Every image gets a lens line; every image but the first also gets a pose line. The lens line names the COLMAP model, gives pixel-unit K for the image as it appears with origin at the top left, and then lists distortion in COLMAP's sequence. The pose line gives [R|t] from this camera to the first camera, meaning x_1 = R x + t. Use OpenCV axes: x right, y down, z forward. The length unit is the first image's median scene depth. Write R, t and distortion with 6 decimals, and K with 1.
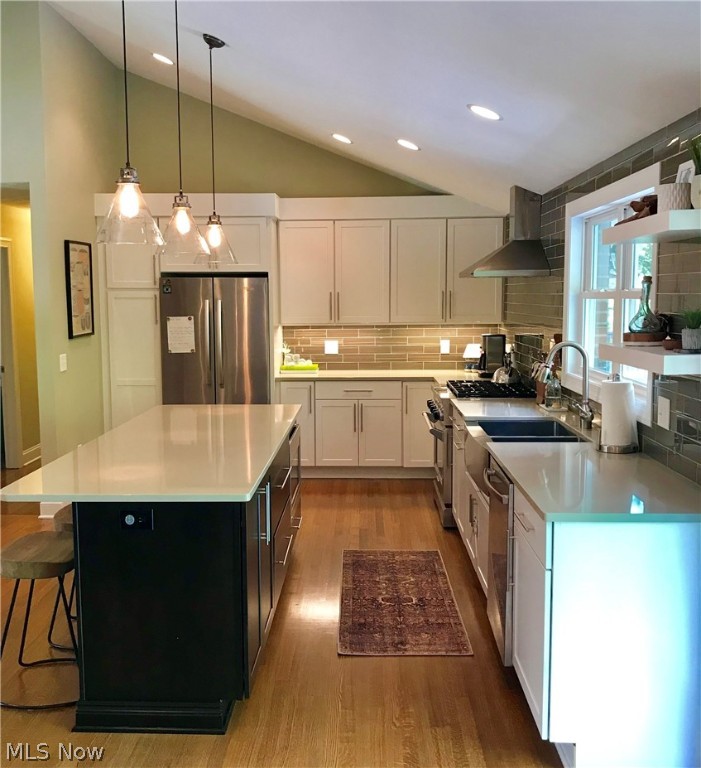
lens RADIAL K [[838.1, 0, 347.9], [0, 838.1, 386.4], [0, 0, 1]] dist [0.050374, 0.000000]
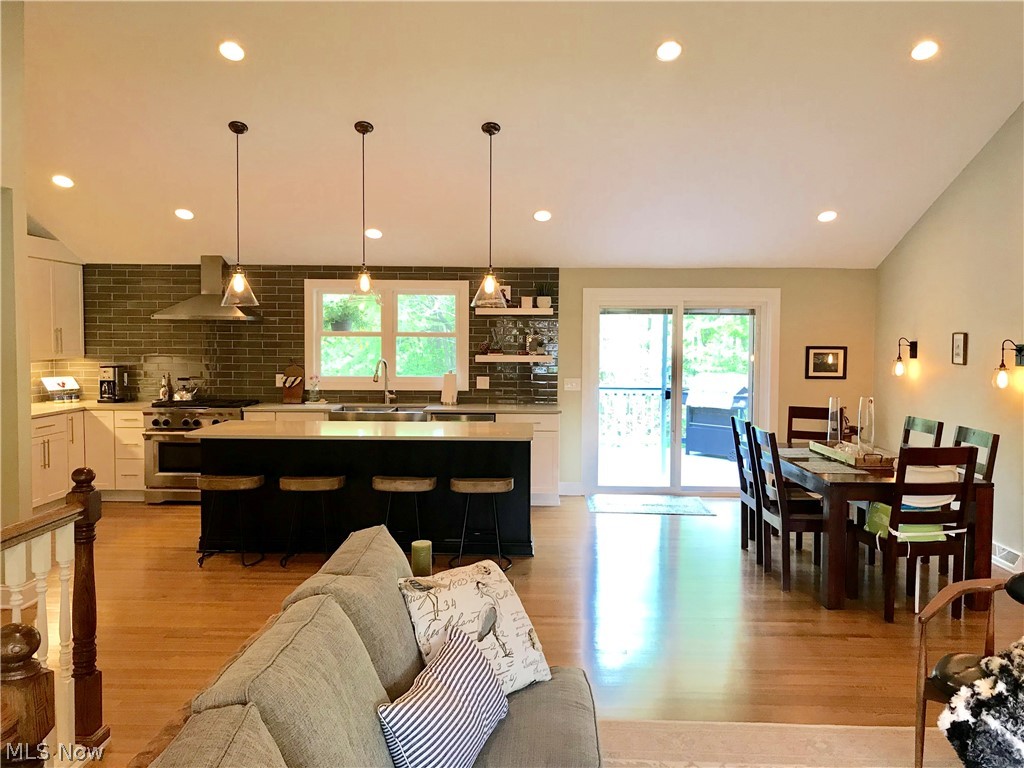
lens RADIAL K [[829.3, 0, 519.5], [0, 829.3, 381.8], [0, 0, 1]] dist [0.034812, -0.052888]
pose [[-0.032141, -0.048774, 0.998293, -1.005363], [0.101594, 0.993476, 0.051809, -0.042298], [-0.994307, 0.103085, -0.026976, 0.469126]]
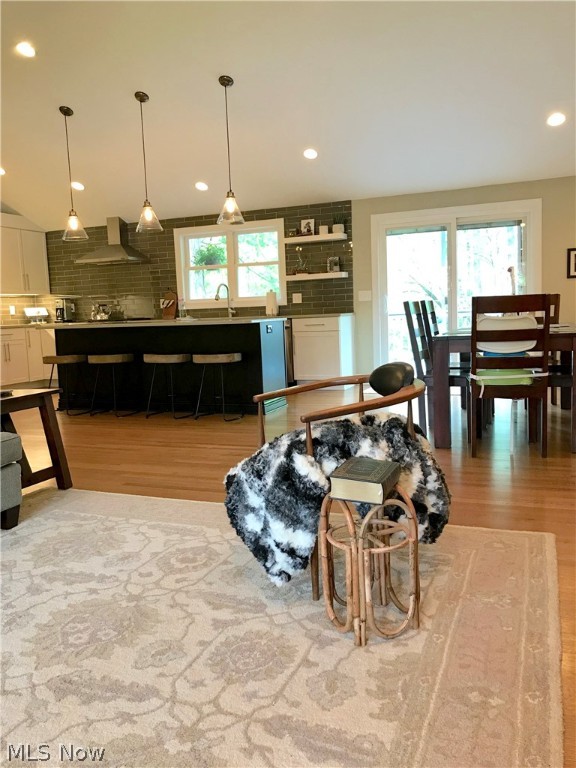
lens RADIAL K [[622.0, 0, 291.8], [0, 622.0, 387.3], [0, 0, 1]] dist [0.034812, -0.052888]
pose [[0.319052, -0.120372, 0.940062, -0.924324], [0.139469, 0.987066, 0.079056, 0.084474], [-0.937419, 0.105886, 0.331713, 0.137965]]
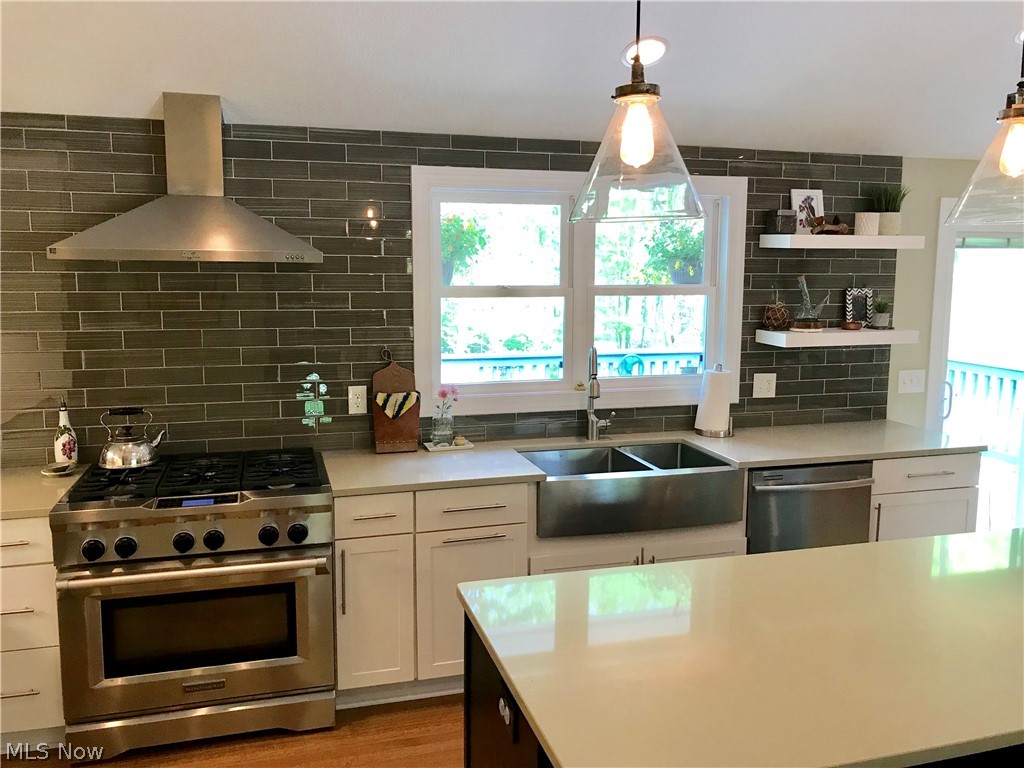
lens RADIAL K [[829.3, 0, 504.9], [0, 829.3, 376.1], [0, 0, 1]] dist [0.034812, -0.052888]
pose [[-0.320857, -0.113336, 0.940322, -0.328803], [0.102491, 0.982830, 0.153431, -0.101558], [-0.941566, 0.145604, -0.303732, 0.842369]]
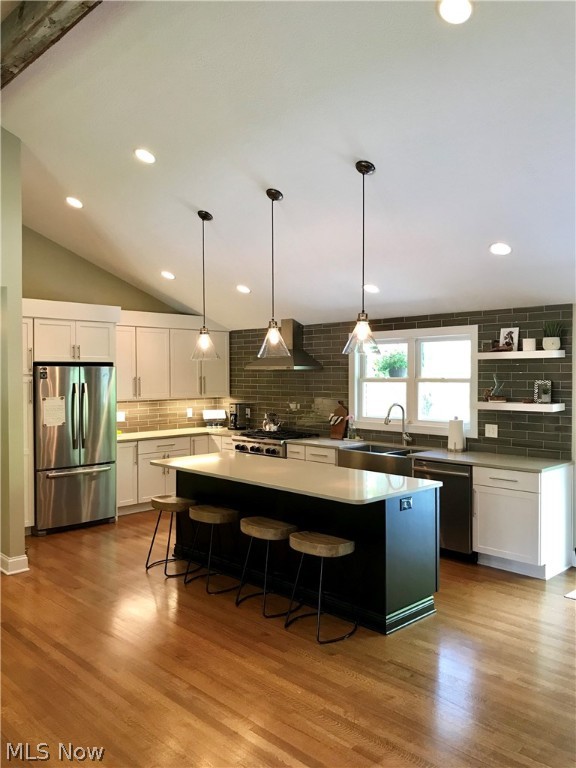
lens RADIAL K [[622.0, 0, 293.2], [0, 622.0, 386.7], [0, 0, 1]] dist [0.034812, -0.052888]
pose [[0.683669, -0.012378, 0.729687, -0.629071], [0.077966, 0.995373, -0.056164, -0.018034], [-0.725615, 0.095288, 0.681471, 0.103061]]
